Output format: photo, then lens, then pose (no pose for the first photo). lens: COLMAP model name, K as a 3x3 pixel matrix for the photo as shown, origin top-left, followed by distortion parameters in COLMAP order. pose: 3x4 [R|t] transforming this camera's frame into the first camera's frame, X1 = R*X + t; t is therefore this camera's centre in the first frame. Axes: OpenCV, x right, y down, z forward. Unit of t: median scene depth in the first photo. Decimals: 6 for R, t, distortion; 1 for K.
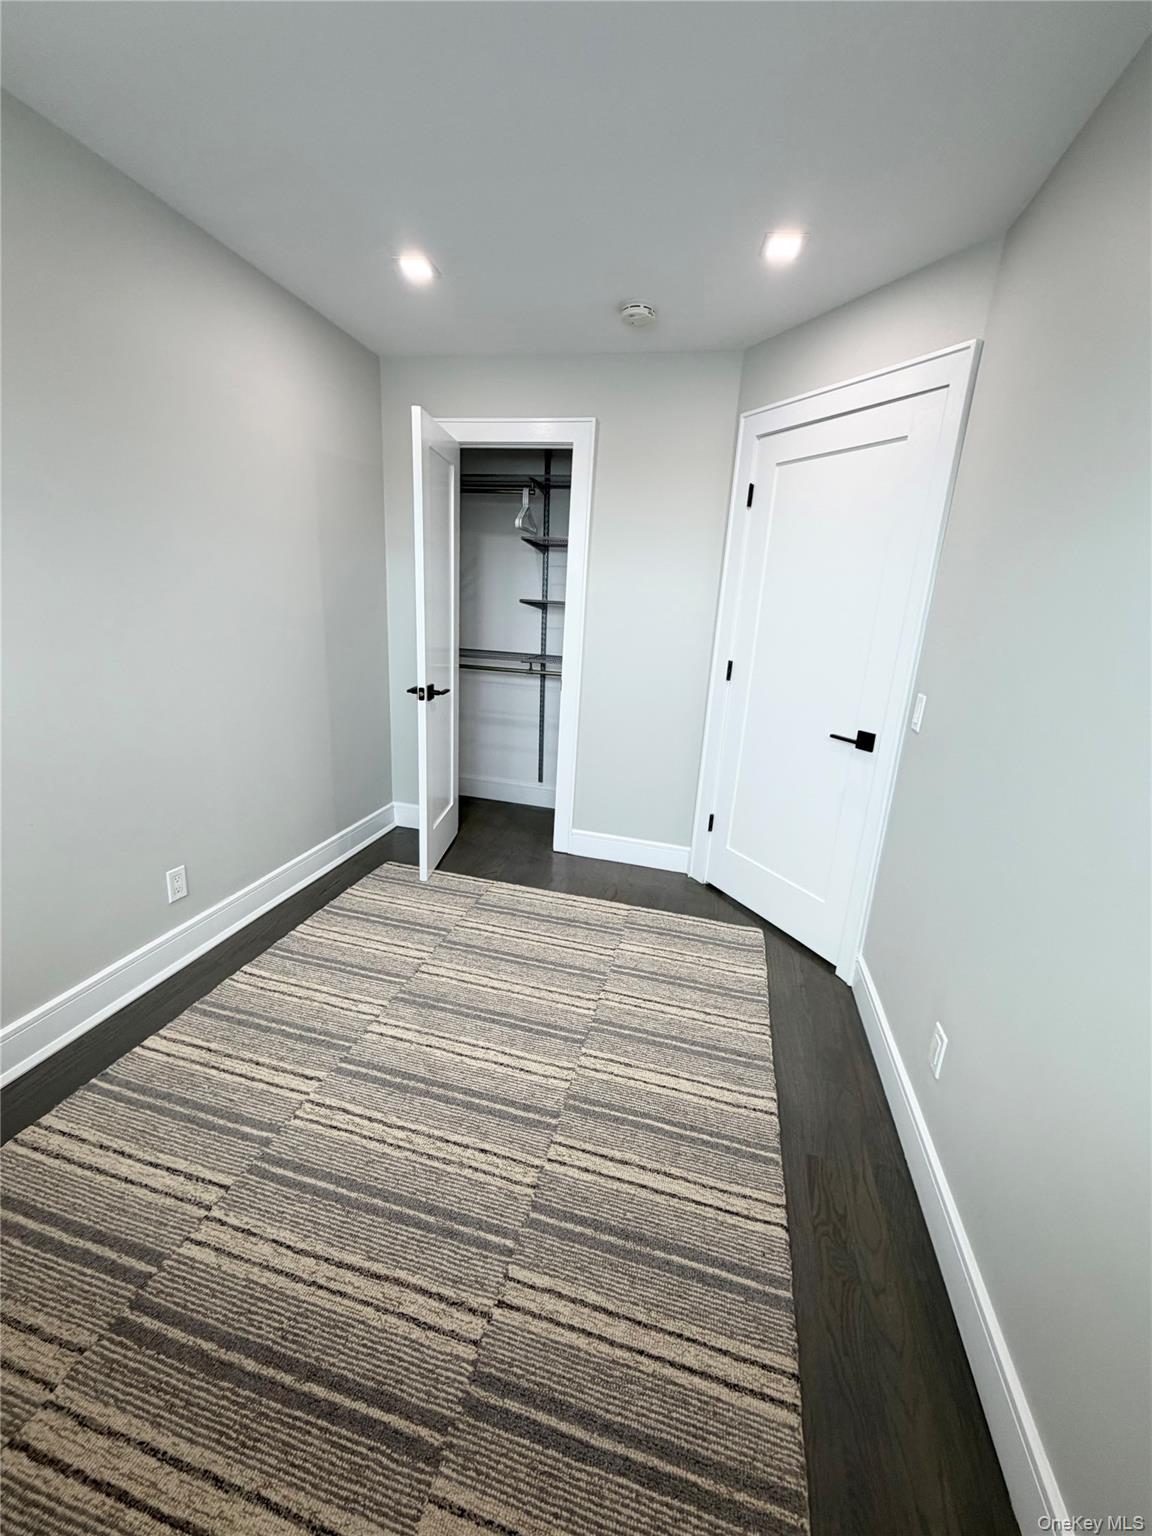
lens RADIAL K [[607.1, 0, 580.7], [0, 607.1, 768.3], [0, 0, 1]] dist [-0.000515, 0.000341]
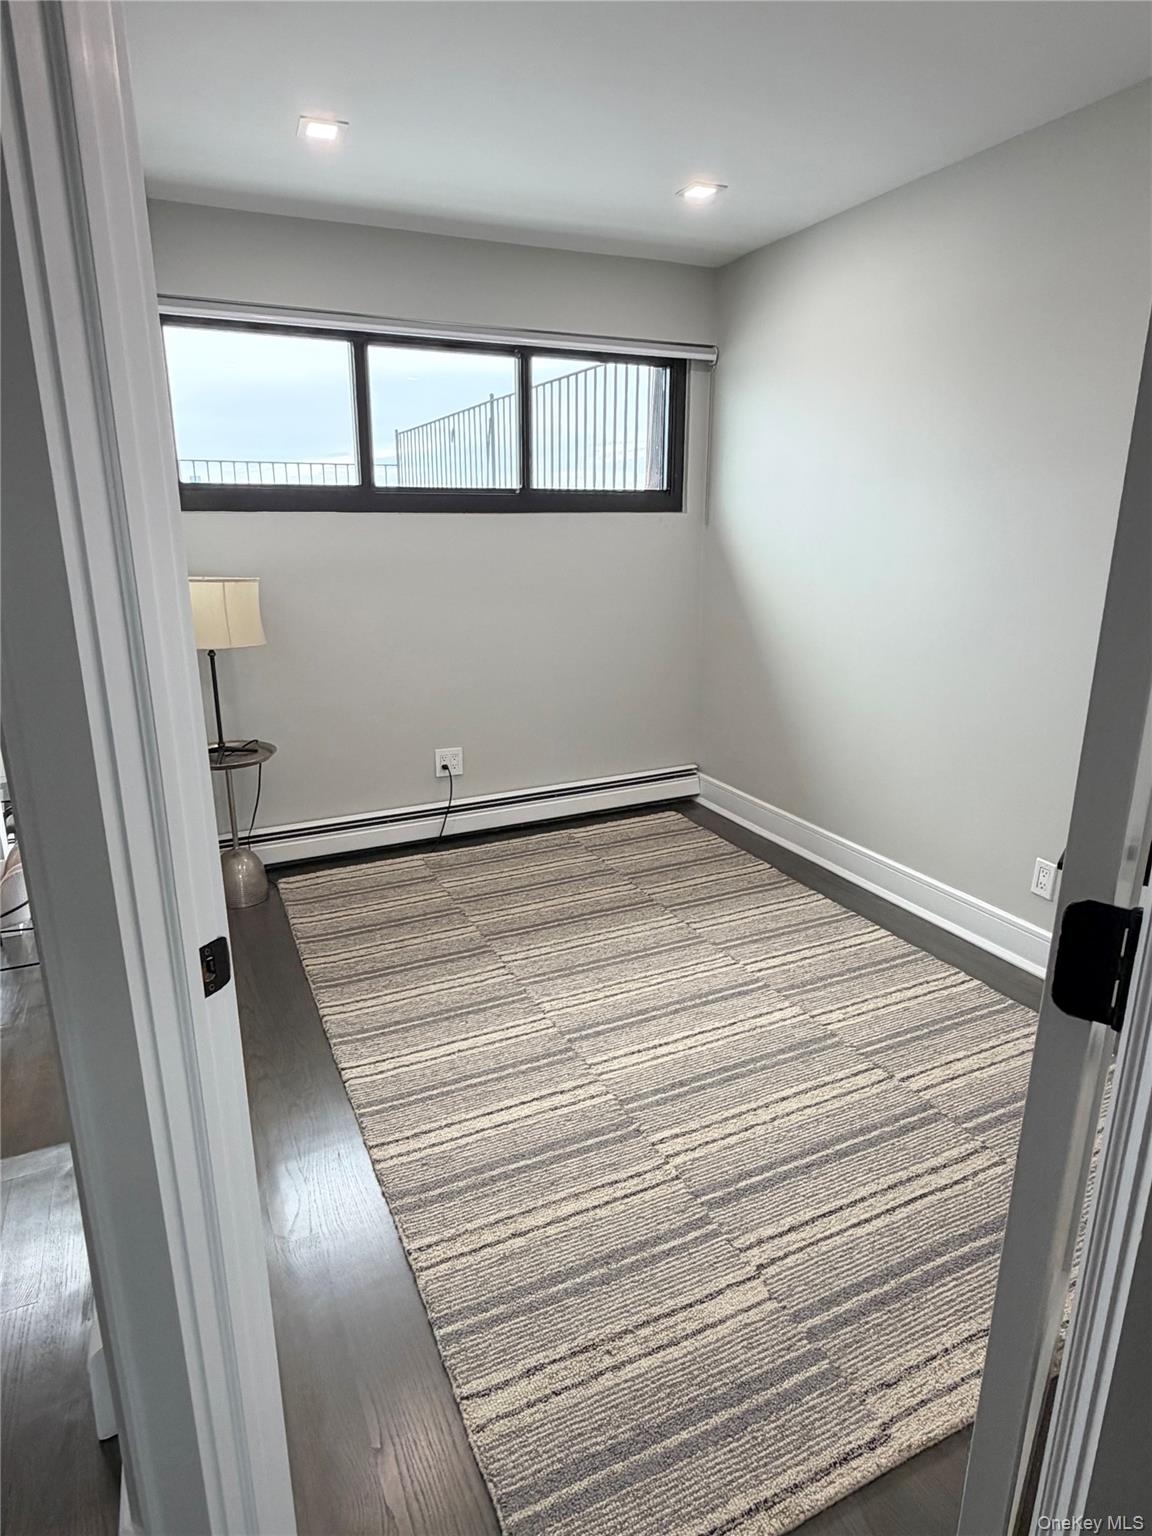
lens RADIAL K [[923.9, 0, 576.0], [0, 923.9, 768.0], [0, 0, 1]] dist [-0.004489, -0.000893]
pose [[-0.780837, 0.106290, -0.615626, 0.784005], [-0.217628, 0.877419, 0.427521, -0.440619], [0.585603, 0.467801, -0.661990, 1.679293]]
